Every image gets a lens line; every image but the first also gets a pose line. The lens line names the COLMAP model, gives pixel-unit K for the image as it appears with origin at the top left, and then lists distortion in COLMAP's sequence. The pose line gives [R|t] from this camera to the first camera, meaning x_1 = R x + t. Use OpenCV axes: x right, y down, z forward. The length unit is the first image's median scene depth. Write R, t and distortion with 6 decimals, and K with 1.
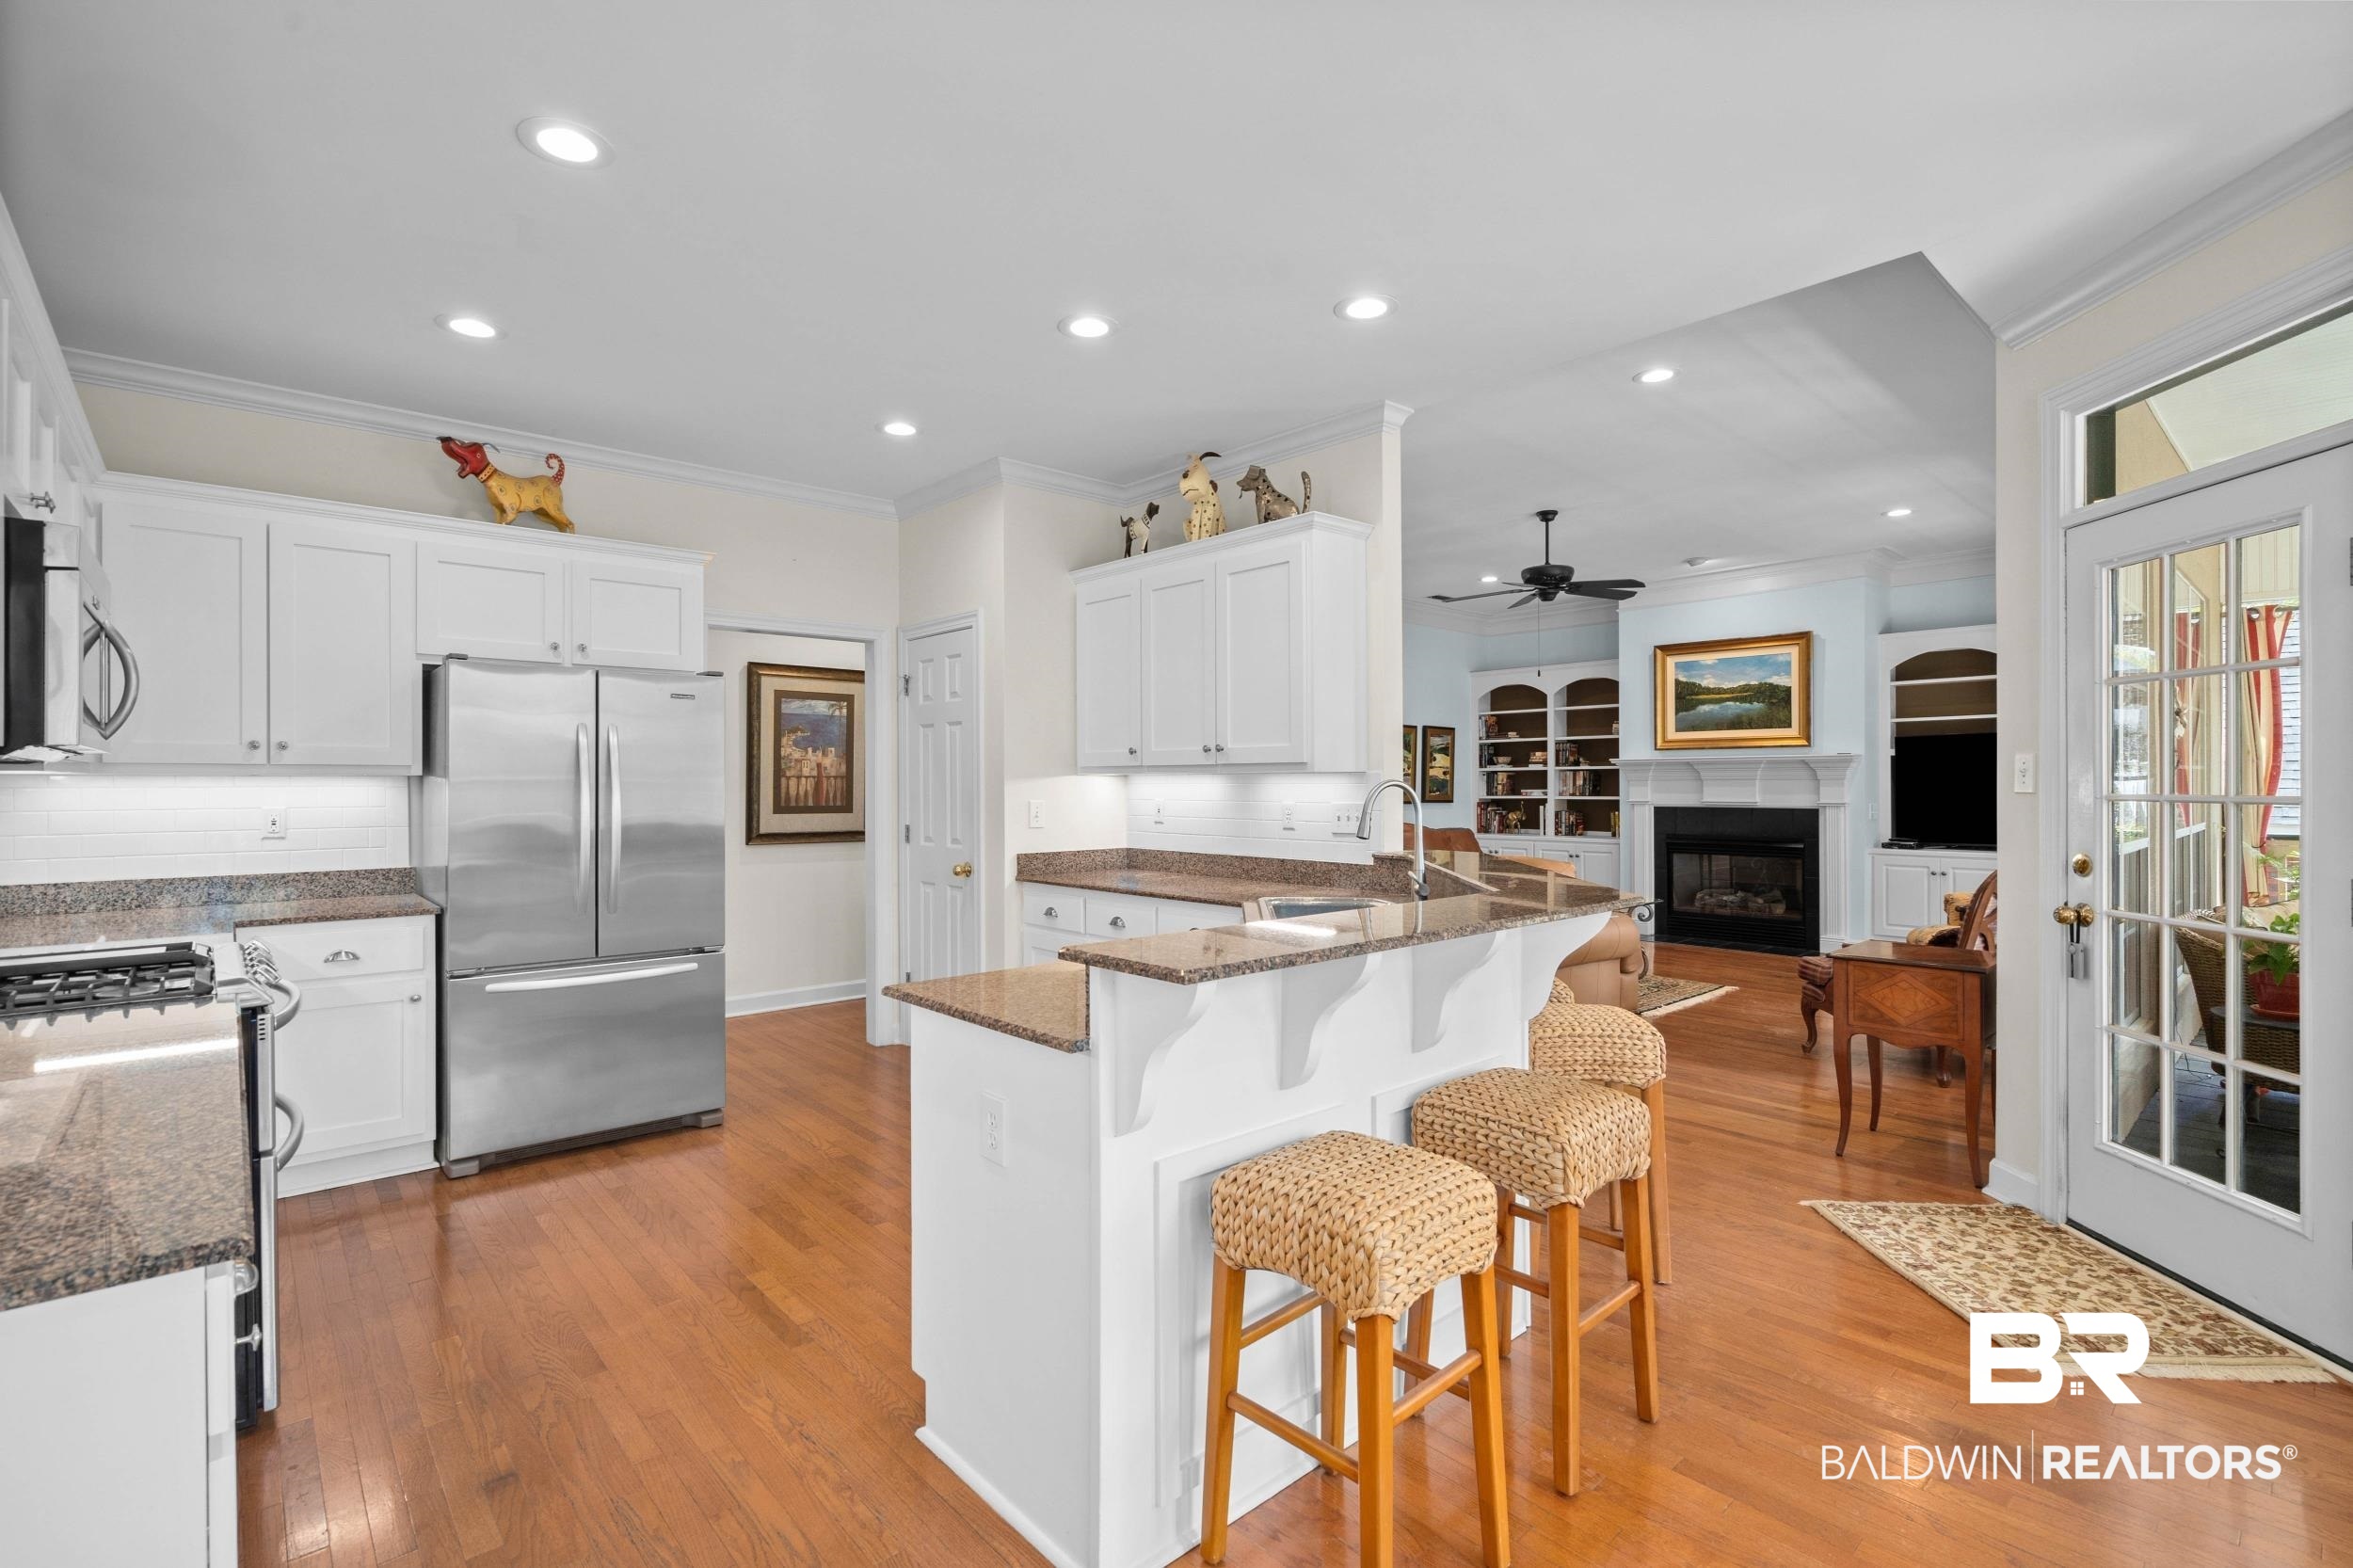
lens RADIAL K [[1057.1, 0, 1140.7], [0, 1057.1, 783.6], [0, 0, 1]] dist [-0.001629, -0.000048]
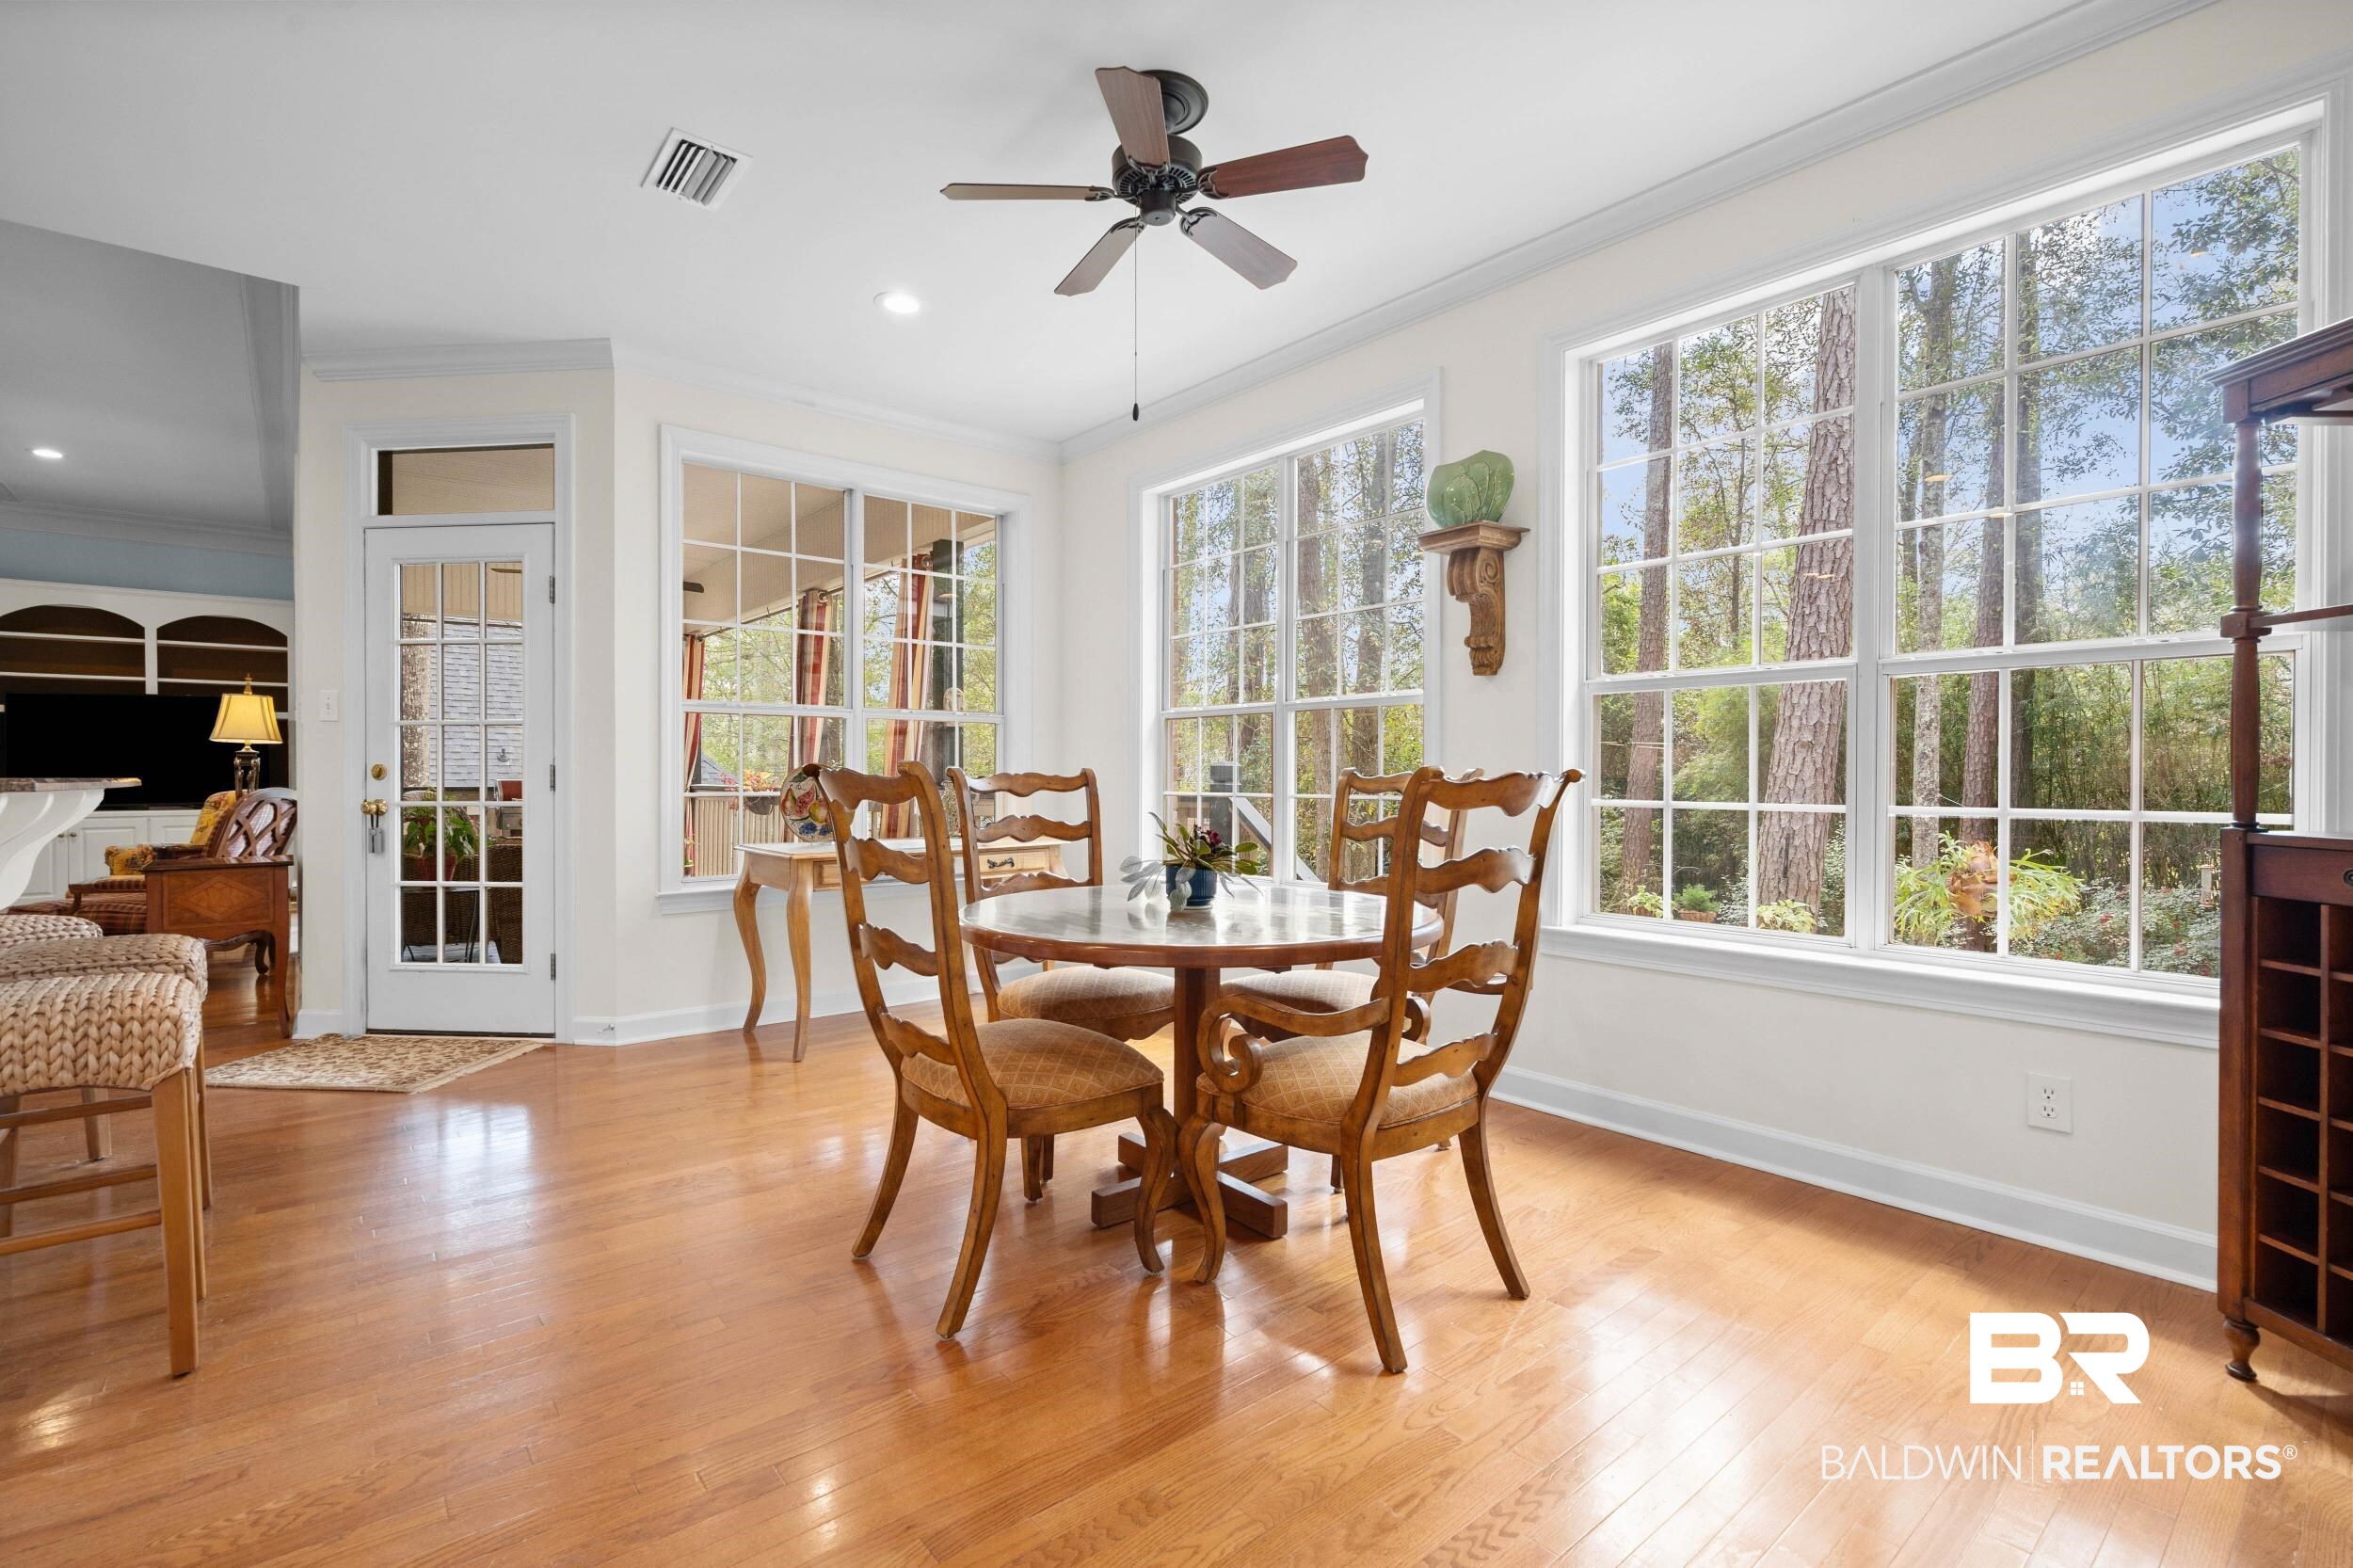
lens RADIAL K [[1057.1, 0, 1140.7], [0, 1057.1, 783.6], [0, 0, 1]] dist [-0.001629, -0.000048]
pose [[0.042403, 0.000423, 0.999100, -0.471672], [-0.006343, 0.999980, -0.000154, 0.086871], [-0.999080, -0.006331, 0.042405, -0.069523]]
